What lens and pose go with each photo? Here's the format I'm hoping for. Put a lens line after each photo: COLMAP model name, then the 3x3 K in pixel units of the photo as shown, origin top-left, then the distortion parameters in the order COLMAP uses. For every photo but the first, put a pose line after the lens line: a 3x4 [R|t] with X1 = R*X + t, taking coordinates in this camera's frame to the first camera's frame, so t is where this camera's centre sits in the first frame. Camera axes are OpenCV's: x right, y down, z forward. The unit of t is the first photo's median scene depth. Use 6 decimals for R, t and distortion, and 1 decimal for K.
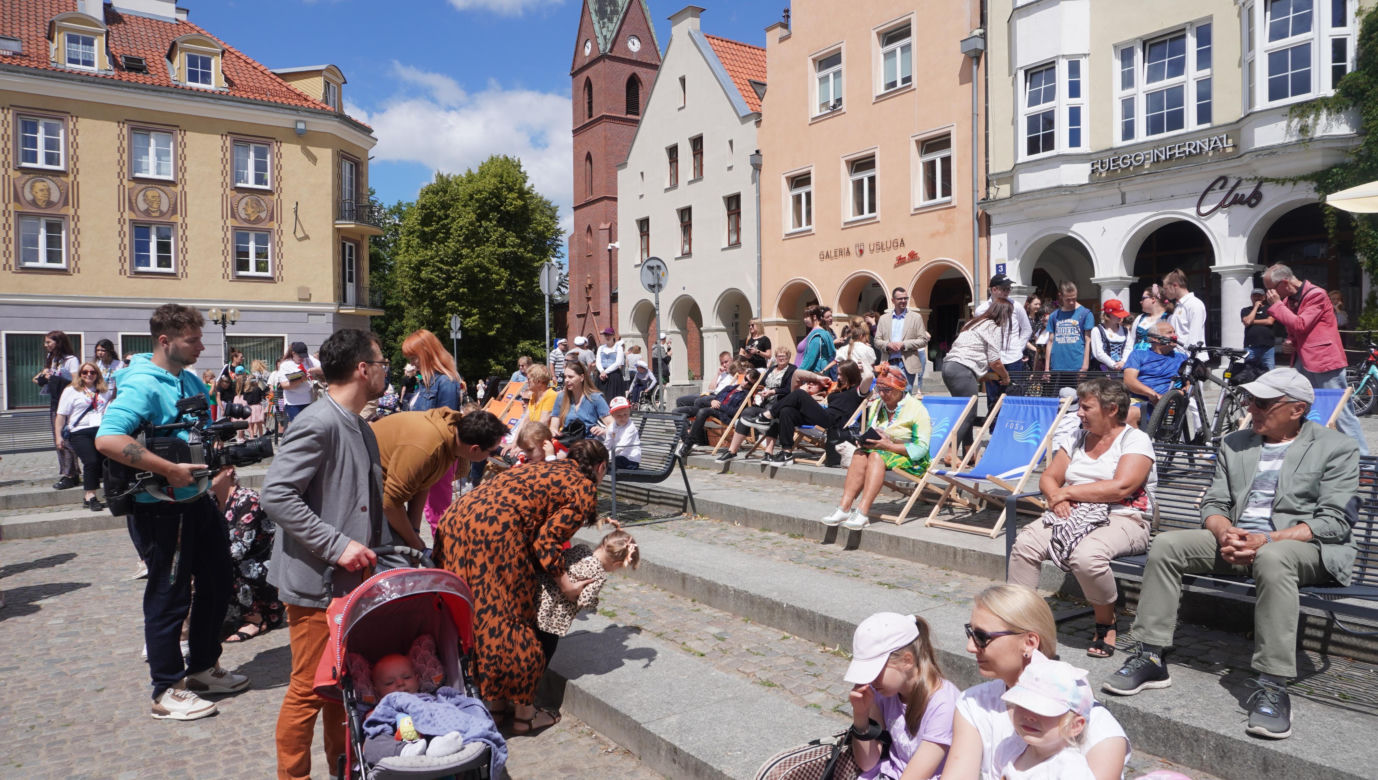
lens RADIAL K [[922.4, 0, 691.8], [0, 922.4, 390.6], [0, 0, 1]] dist [-0.044230, 0.026153]
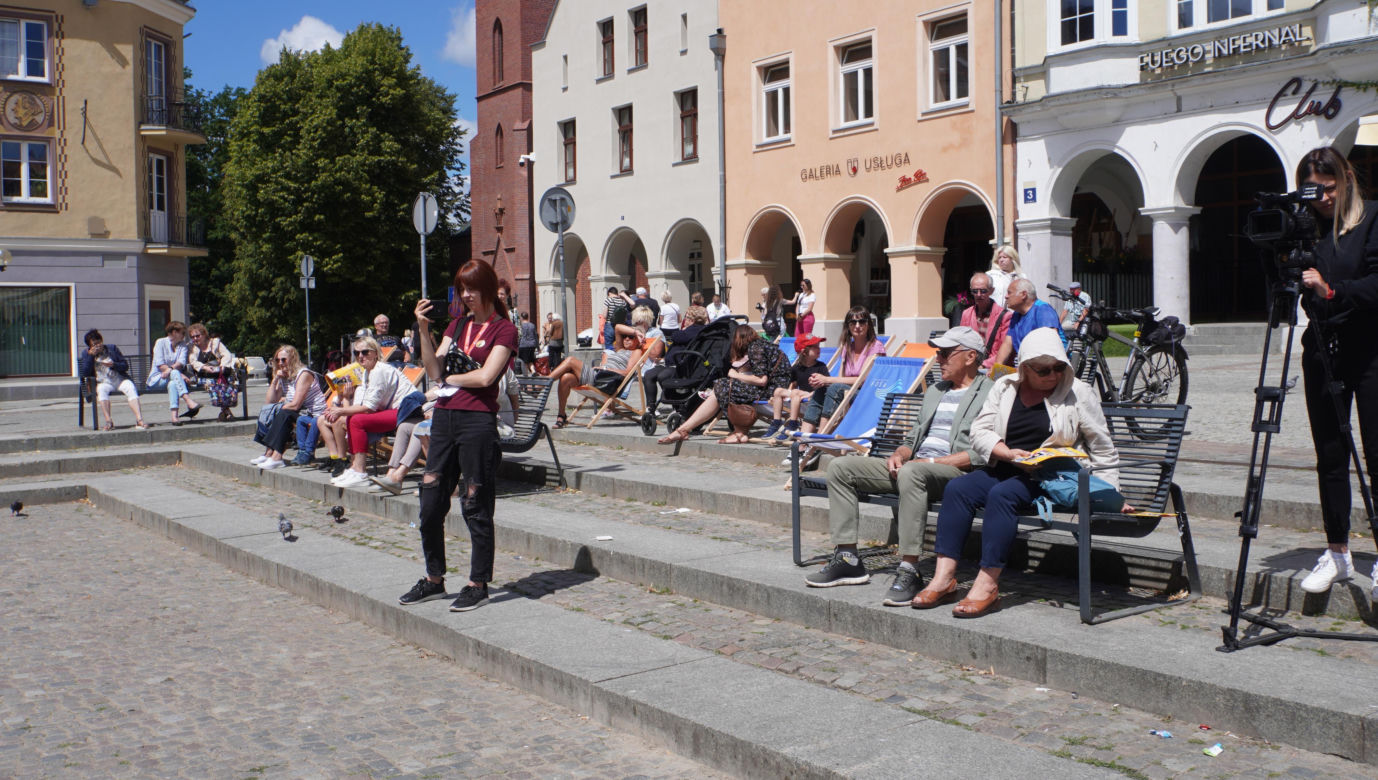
lens RADIAL K [[1373.1, 0, 689.0], [0, 1373.1, 390.0], [0, 0, 1]] dist [-0.045992, 0.007366]
pose [[0.999839, -0.003972, 0.017506, 0.026607], [0.003607, 0.999776, 0.020876, 0.002538], [-0.017585, -0.020809, 0.999629, -0.091556]]
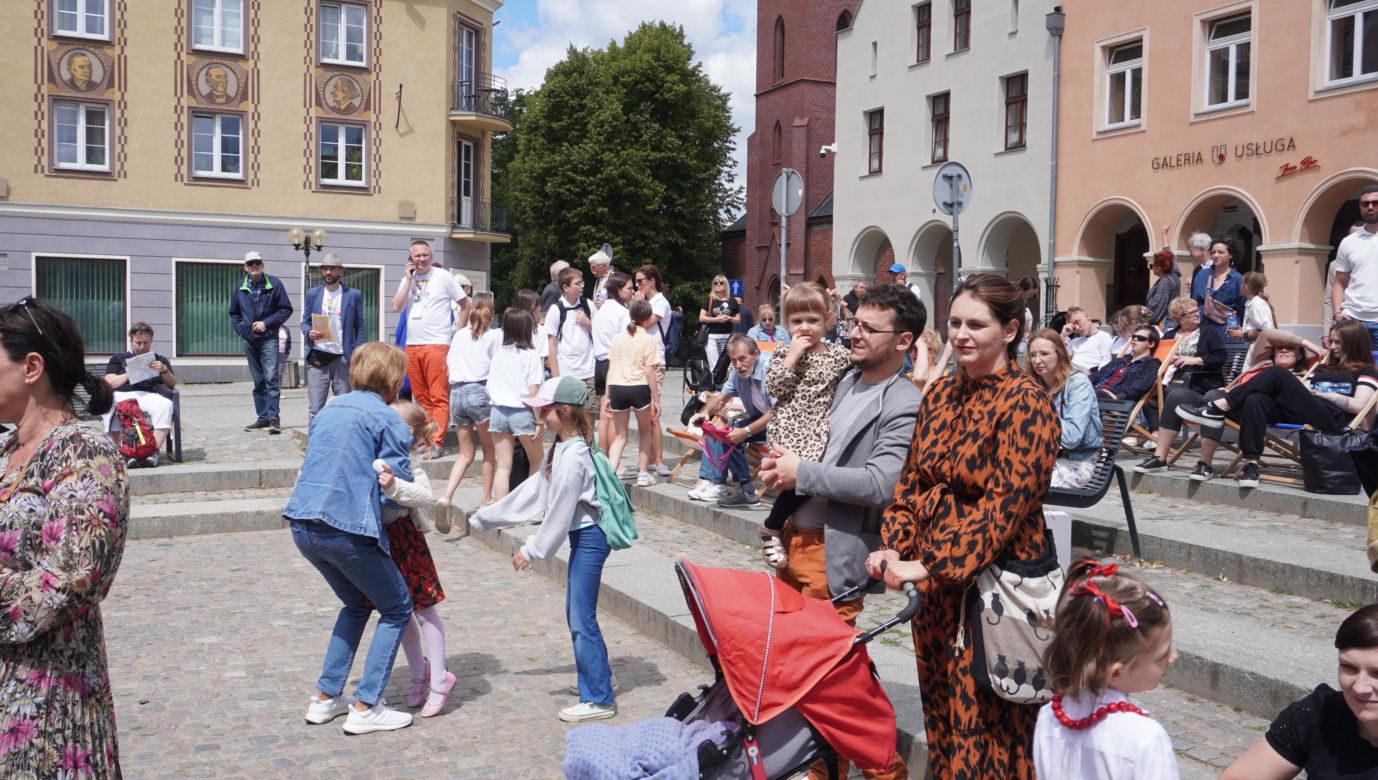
lens RADIAL K [[1283.0, 0, 685.5], [0, 1283.0, 390.2], [0, 0, 1]] dist [-0.013811, 0.008476]
pose [[0.987347, 0.034272, -0.154830, -0.042811], [-0.029976, 0.999100, 0.029995, 0.000313], [0.155719, -0.024974, 0.987486, 0.019809]]
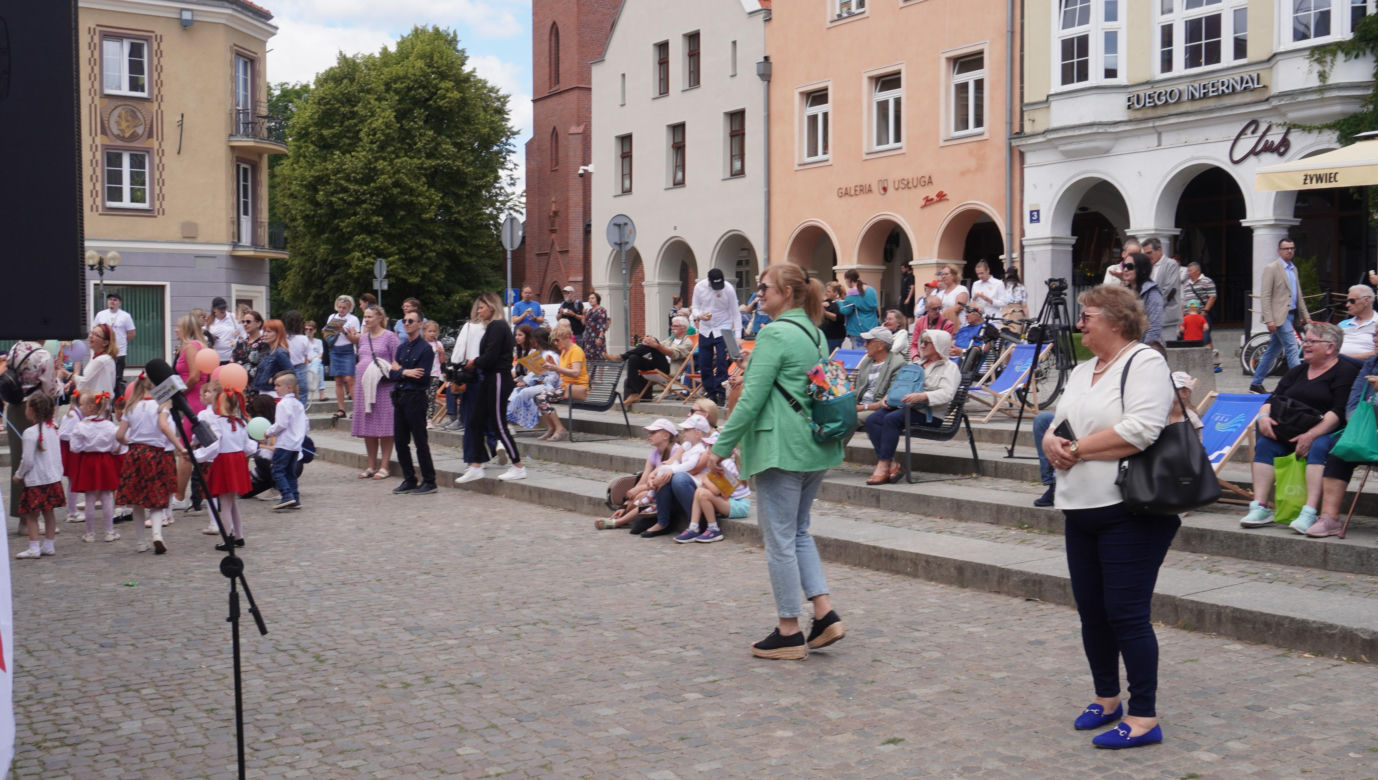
lens RADIAL K [[1505.3, 0, 689.0], [0, 1505.3, 390.0], [0, 0, 1]] dist [0.002399, 0.010553]
pose [[0.999747, 0.009332, -0.020462, 0.033667], [-0.009057, 0.999868, 0.013521, 0.010060], [0.020586, -0.013332, 0.999699, -0.301994]]
